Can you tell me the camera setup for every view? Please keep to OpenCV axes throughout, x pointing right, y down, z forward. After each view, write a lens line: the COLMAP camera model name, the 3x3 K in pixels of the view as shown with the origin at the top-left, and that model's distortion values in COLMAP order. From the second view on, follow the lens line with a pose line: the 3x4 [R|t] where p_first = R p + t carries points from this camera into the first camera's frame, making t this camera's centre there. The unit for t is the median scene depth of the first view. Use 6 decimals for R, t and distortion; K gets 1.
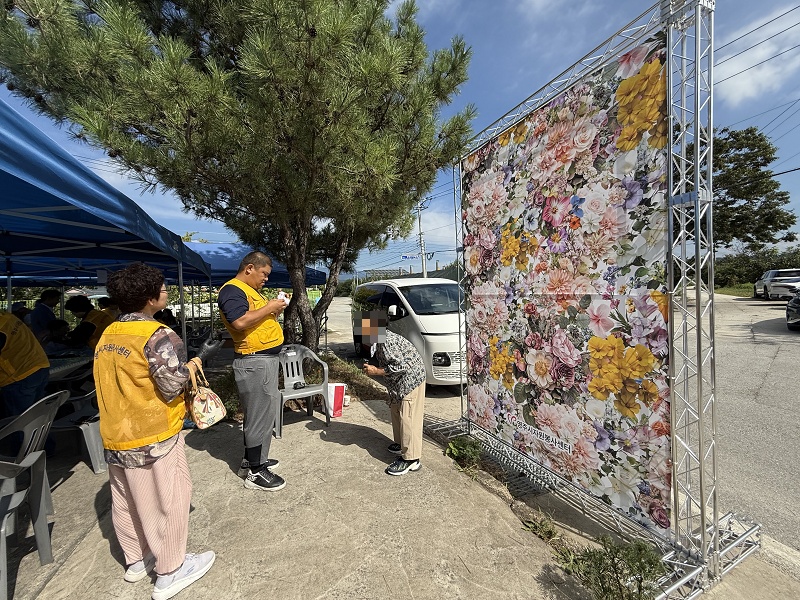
lens RADIAL K [[321.0, 0, 400.5], [0, 321.0, 298.6], [0, 0, 1]] dist [0.000447, 0.000027]
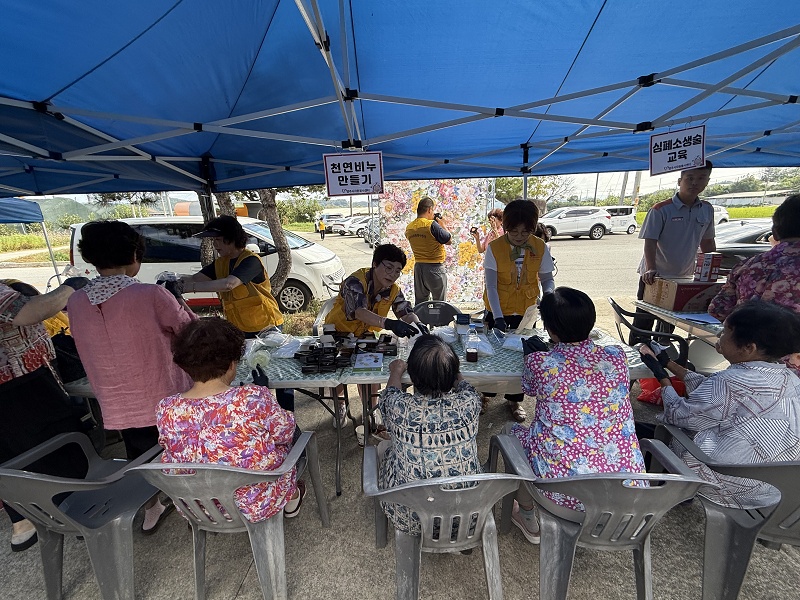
lens RADIAL K [[321.0, 0, 400.1], [0, 321.0, 300.4], [0, 0, 1]] dist [0.000447, 0.000027]
pose [[0.394129, -0.208635, 0.895061, -1.708933], [0.040334, 0.976881, 0.209946, 0.002899], [-0.918170, -0.046645, 0.393432, 0.318432]]
